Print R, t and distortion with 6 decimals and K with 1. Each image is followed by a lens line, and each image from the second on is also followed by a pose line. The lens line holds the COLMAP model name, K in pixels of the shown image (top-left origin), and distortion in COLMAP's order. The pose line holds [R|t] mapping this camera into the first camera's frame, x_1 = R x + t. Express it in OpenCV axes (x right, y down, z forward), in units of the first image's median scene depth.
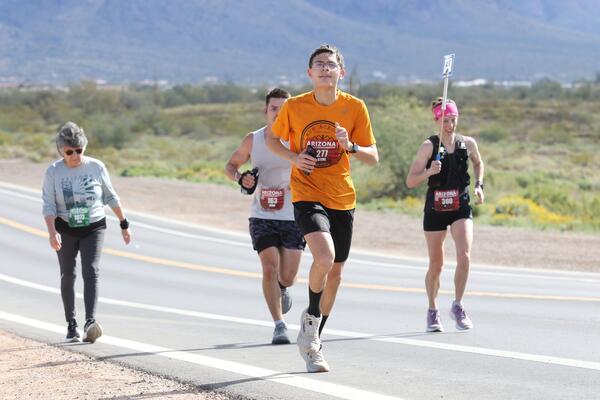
lens RADIAL K [[4329.6, 0, 323.8], [0, 4329.6, 200.8], [0, 0, 1]] dist [0.907497, -15.749449]
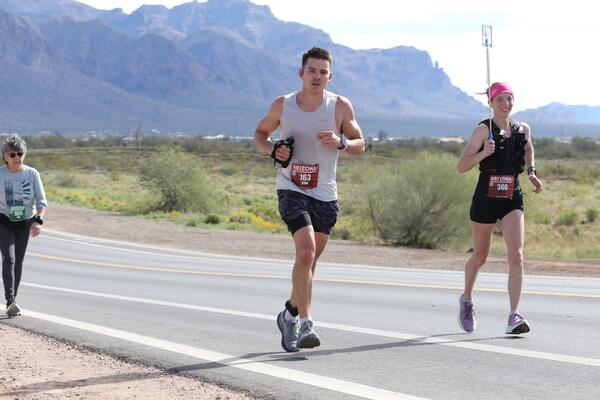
lens RADIAL K [[3277.9, 0, 300.0], [0, 3277.9, 200.0], [0, 0, 1]] dist [0.068650, -7.320092]
pose [[0.999053, 0.009532, 0.042458, 0.014896], [-0.009450, 0.999953, -0.002131, -0.002526], [-0.042476, 0.001728, 0.999096, -0.167086]]
